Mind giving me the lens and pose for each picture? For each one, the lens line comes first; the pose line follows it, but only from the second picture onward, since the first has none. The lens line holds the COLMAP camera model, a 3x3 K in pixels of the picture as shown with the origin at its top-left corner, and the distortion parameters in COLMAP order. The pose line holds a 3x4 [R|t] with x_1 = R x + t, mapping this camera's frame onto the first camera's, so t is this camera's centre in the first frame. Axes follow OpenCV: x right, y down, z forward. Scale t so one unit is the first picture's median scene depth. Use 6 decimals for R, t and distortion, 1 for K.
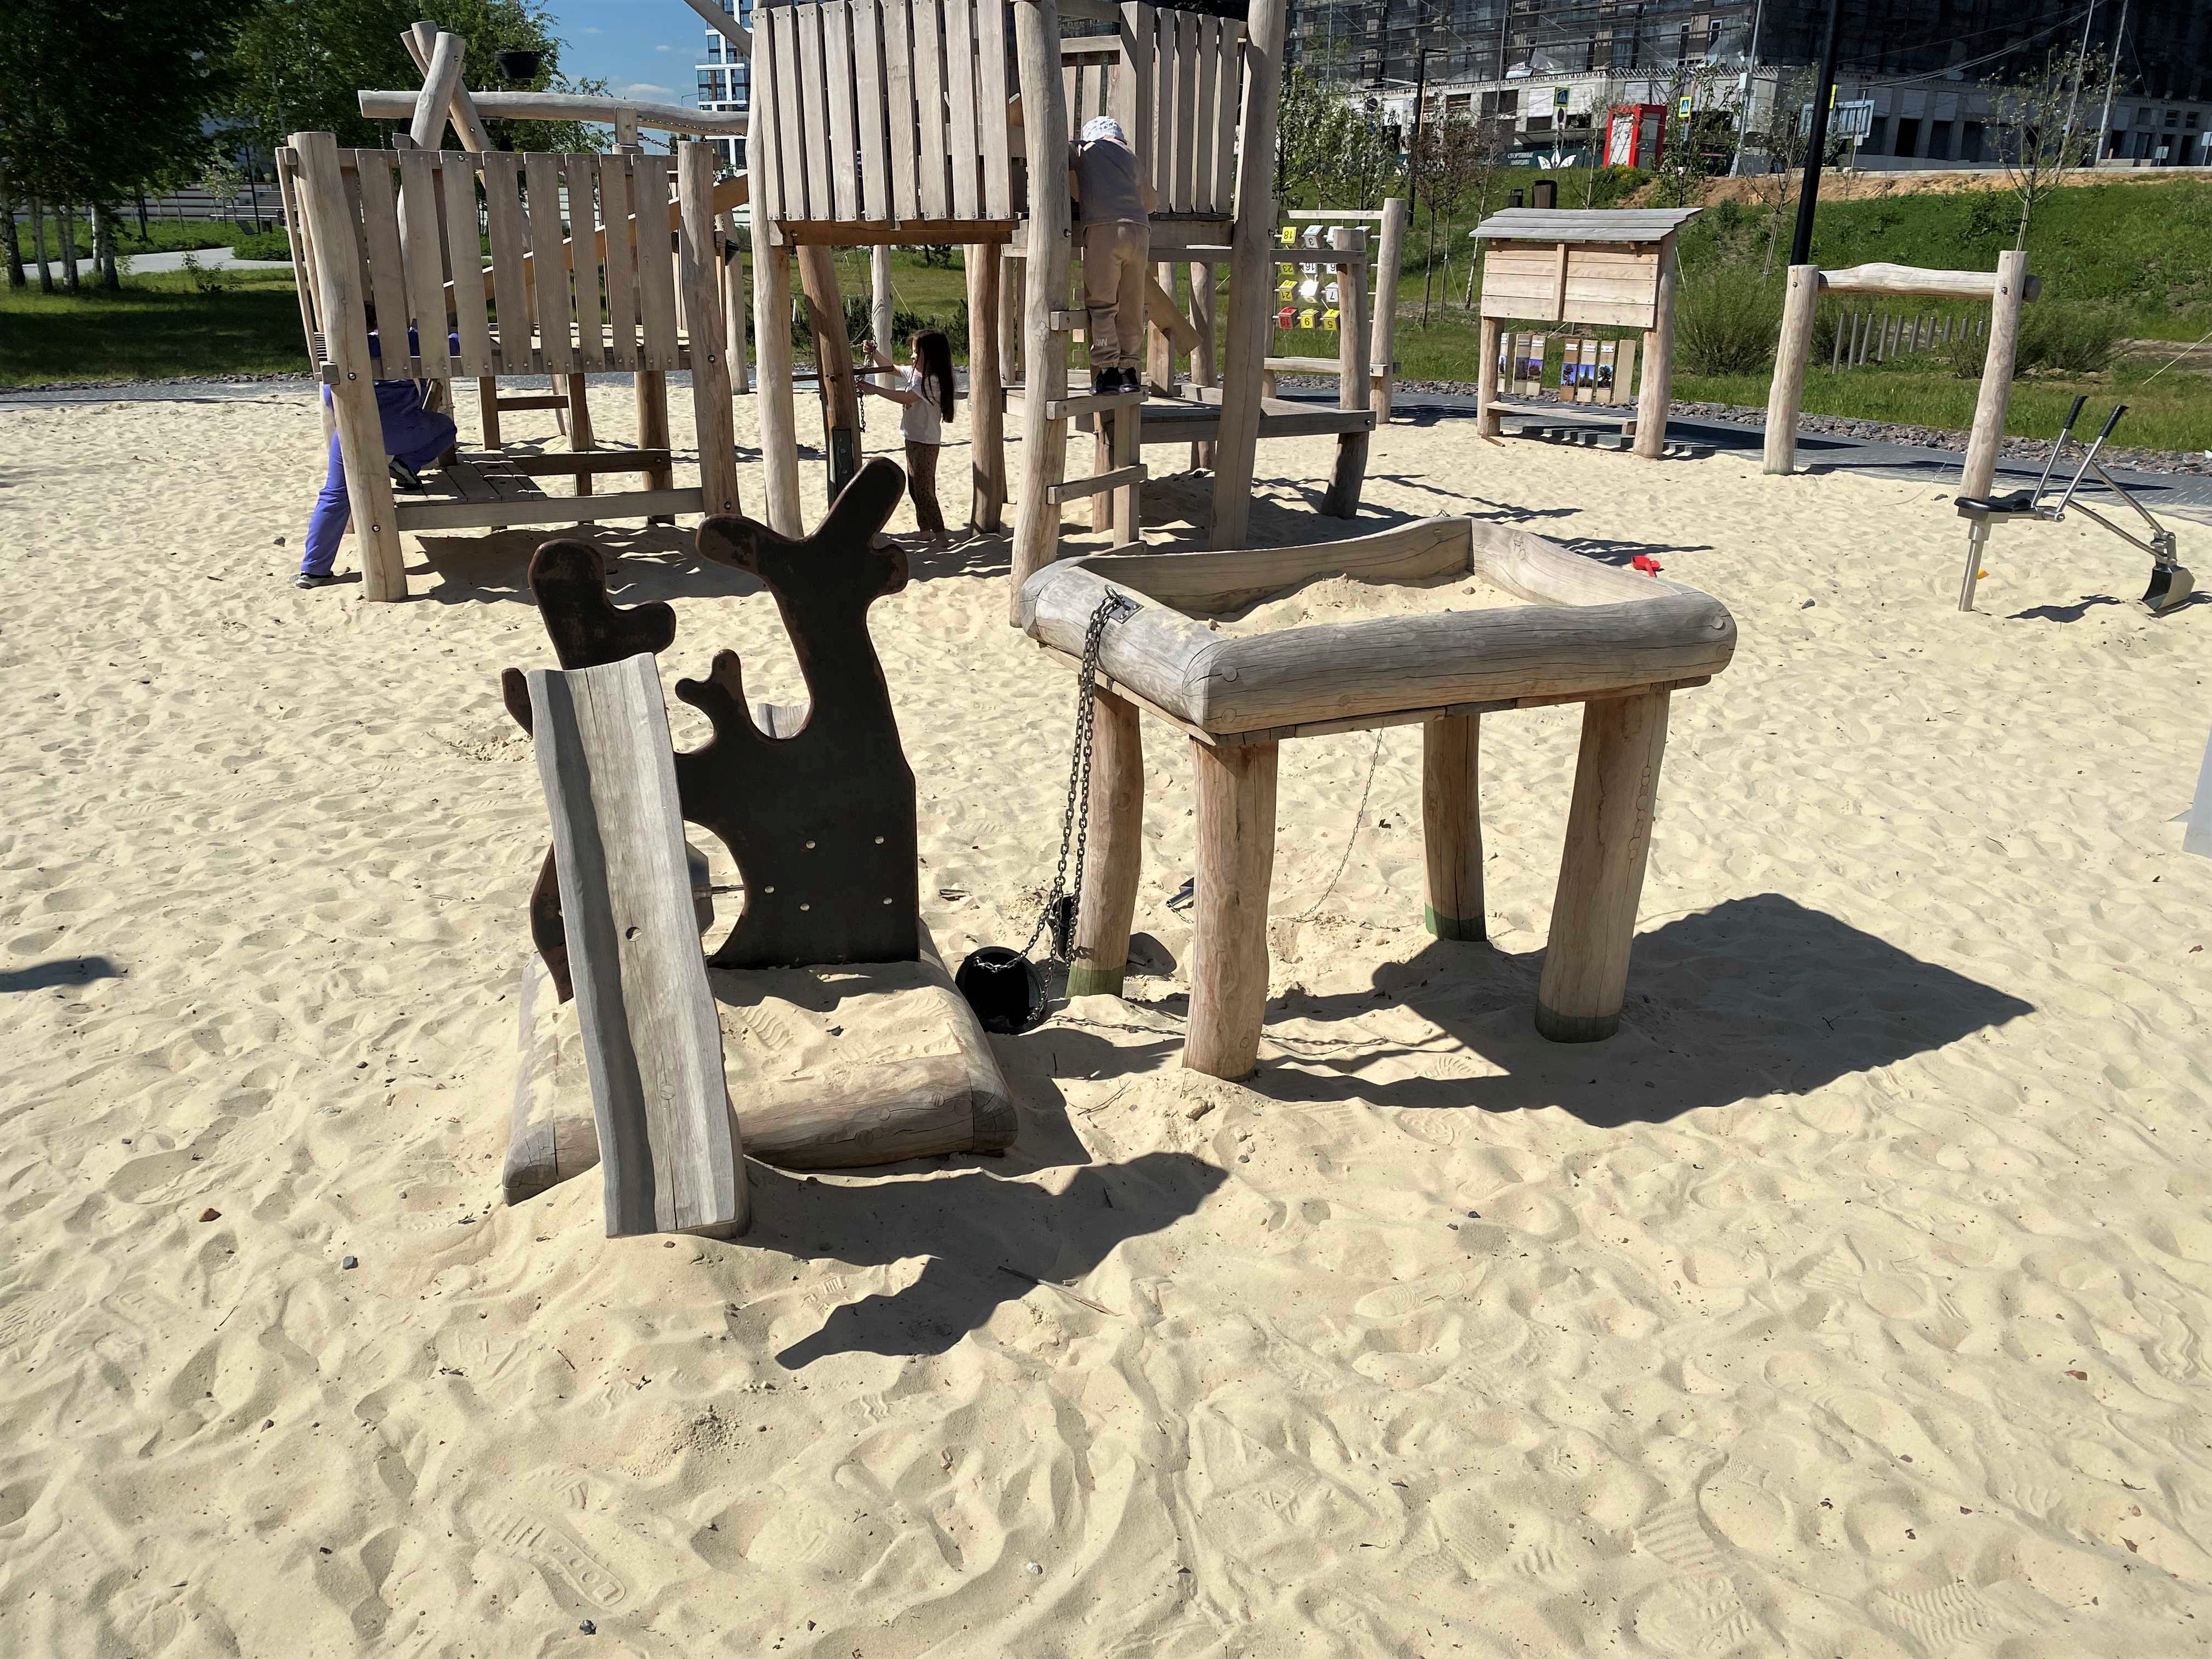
lens RADIAL K [[1660.1, 0, 1092.2], [0, 1660.1, 826.9], [0, 0, 1]] dist [0.008742, -0.004876]
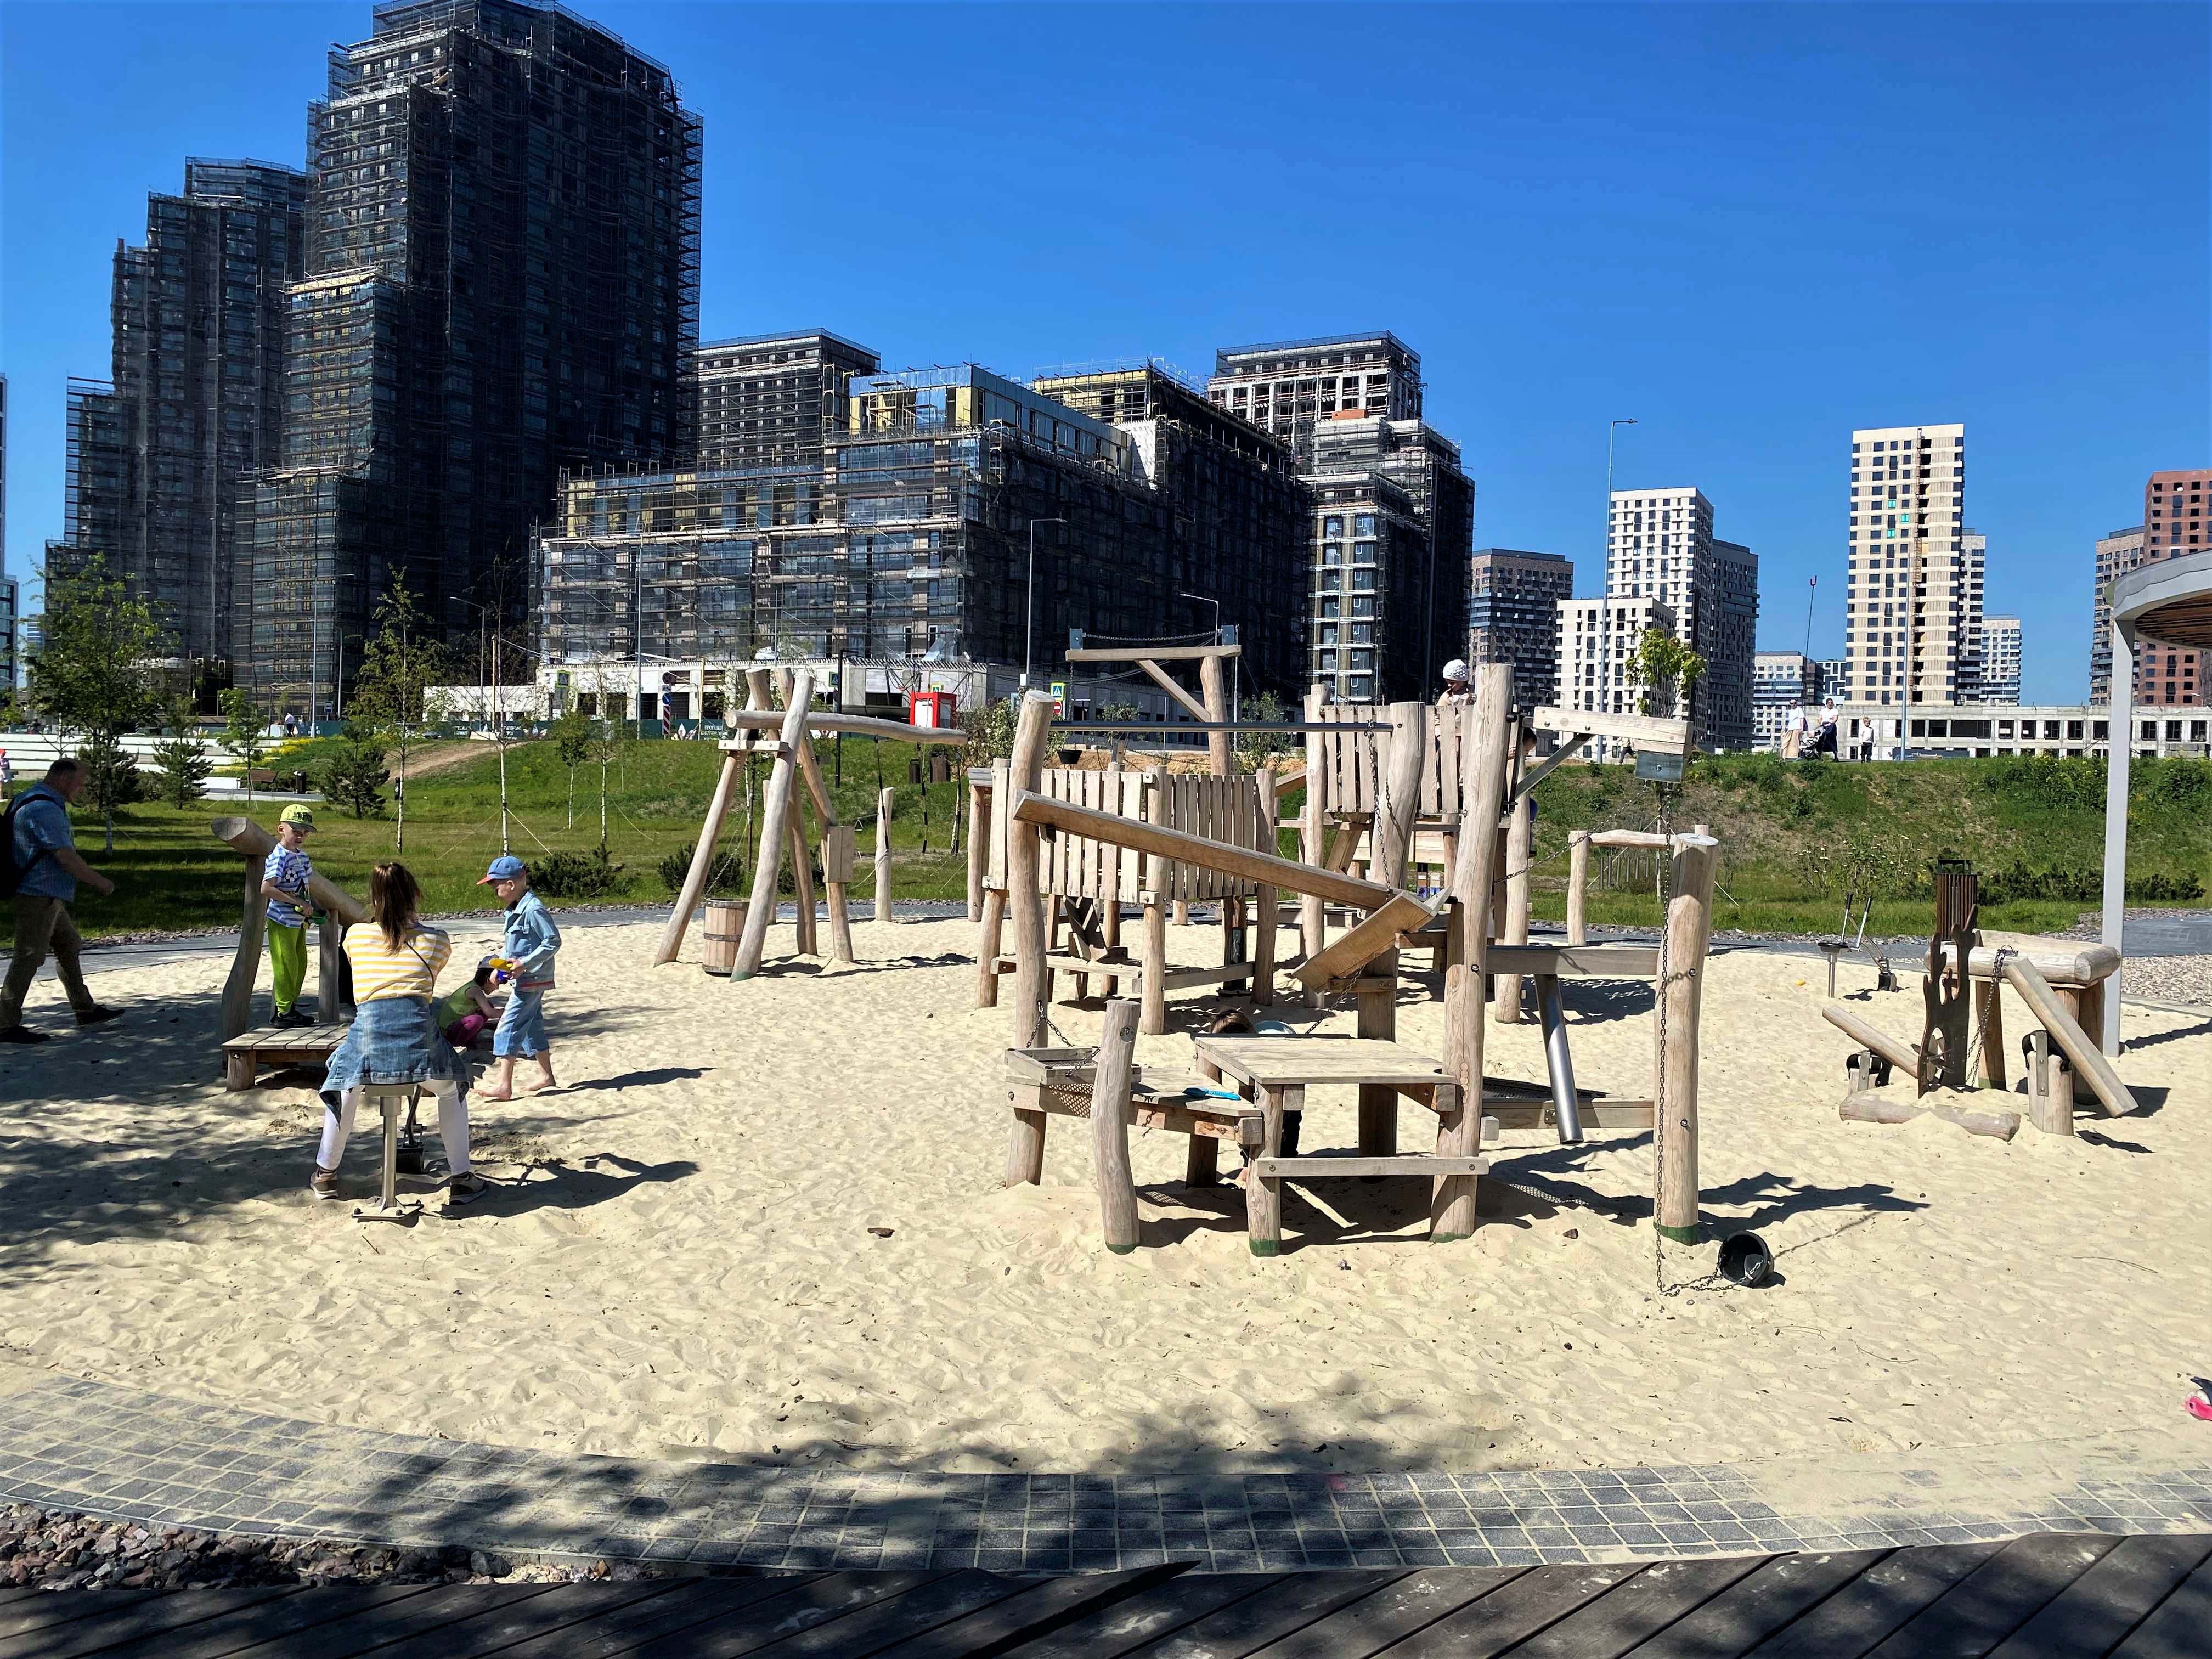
lens RADIAL K [[1660.1, 0, 1102.7], [0, 1660.1, 821.9], [0, 0, 1]] dist [0.008742, -0.004876]
pose [[0.893033, 0.011479, 0.449846, -0.636836], [0.131339, 0.949498, -0.284963, 0.072253], [-0.430399, 0.313563, 0.846425, -0.237830]]
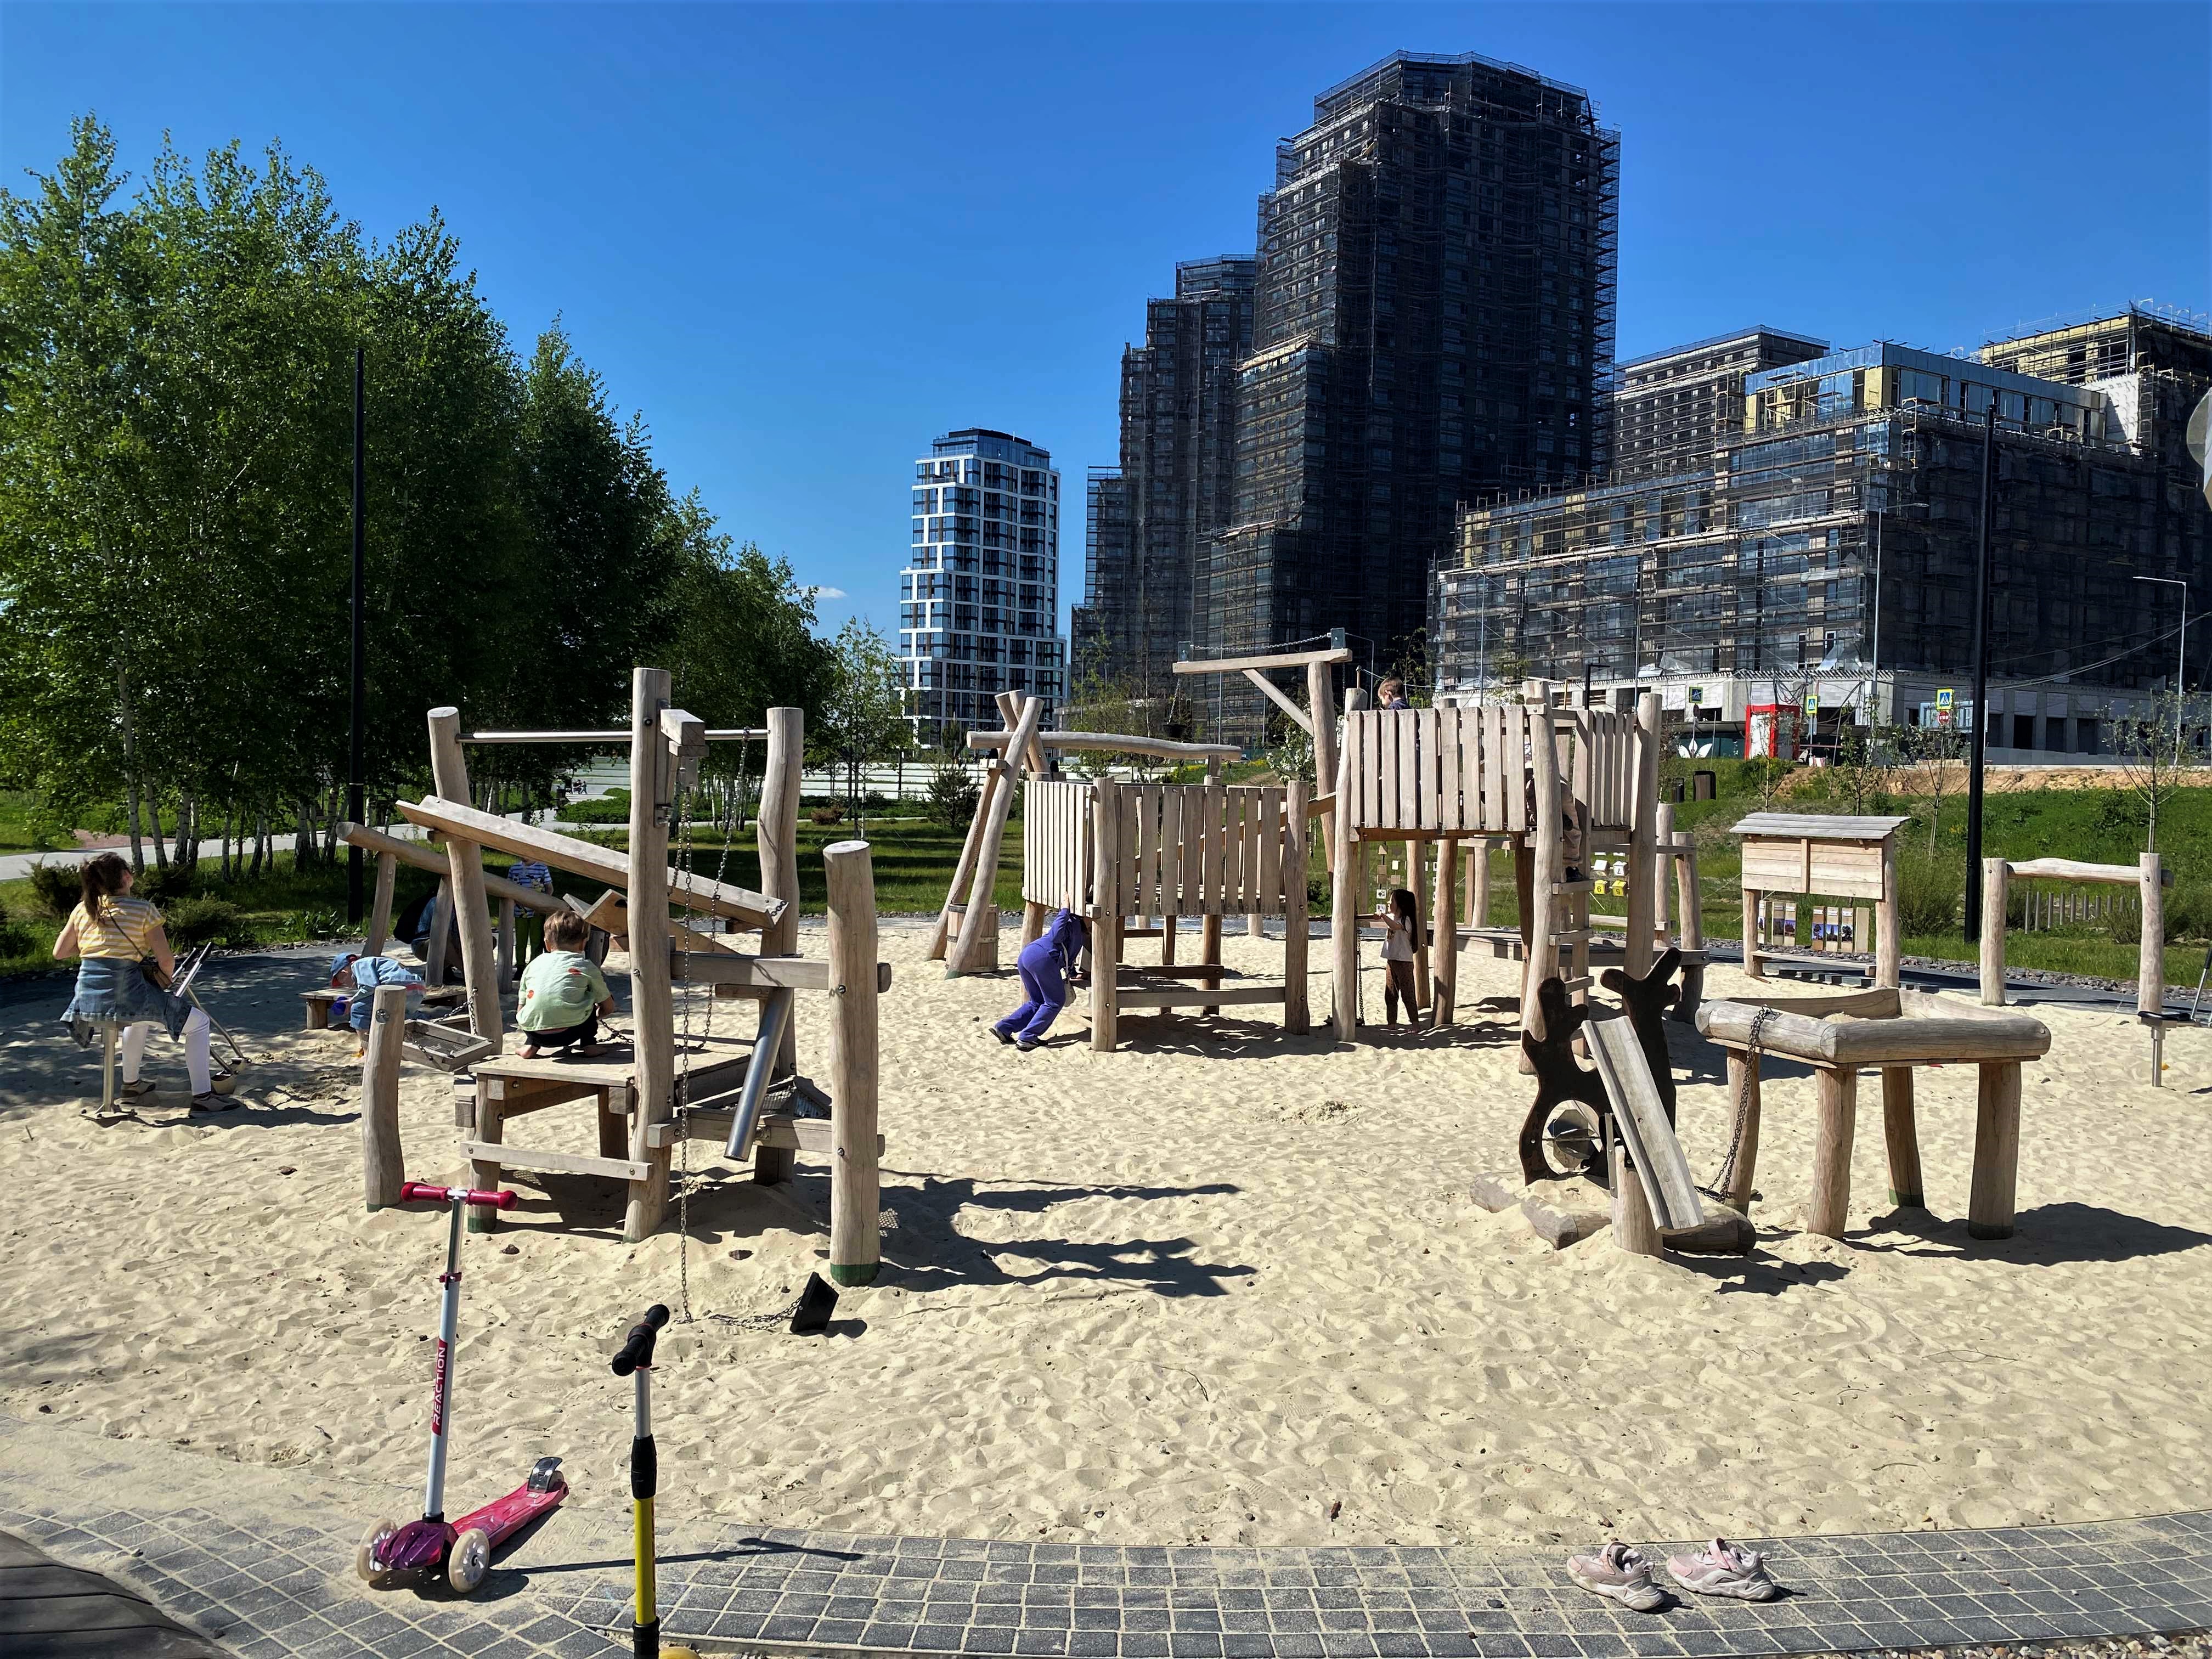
lens RADIAL K [[1660.1, 0, 1128.4], [0, 1660.1, 826.7], [0, 0, 1]] dist [0.008742, -0.004876]
pose [[0.997704, 0.014203, -0.066218, -0.174059], [-0.034792, 0.946365, -0.321221, 0.094045], [0.058104, 0.322787, 0.944686, -0.312826]]
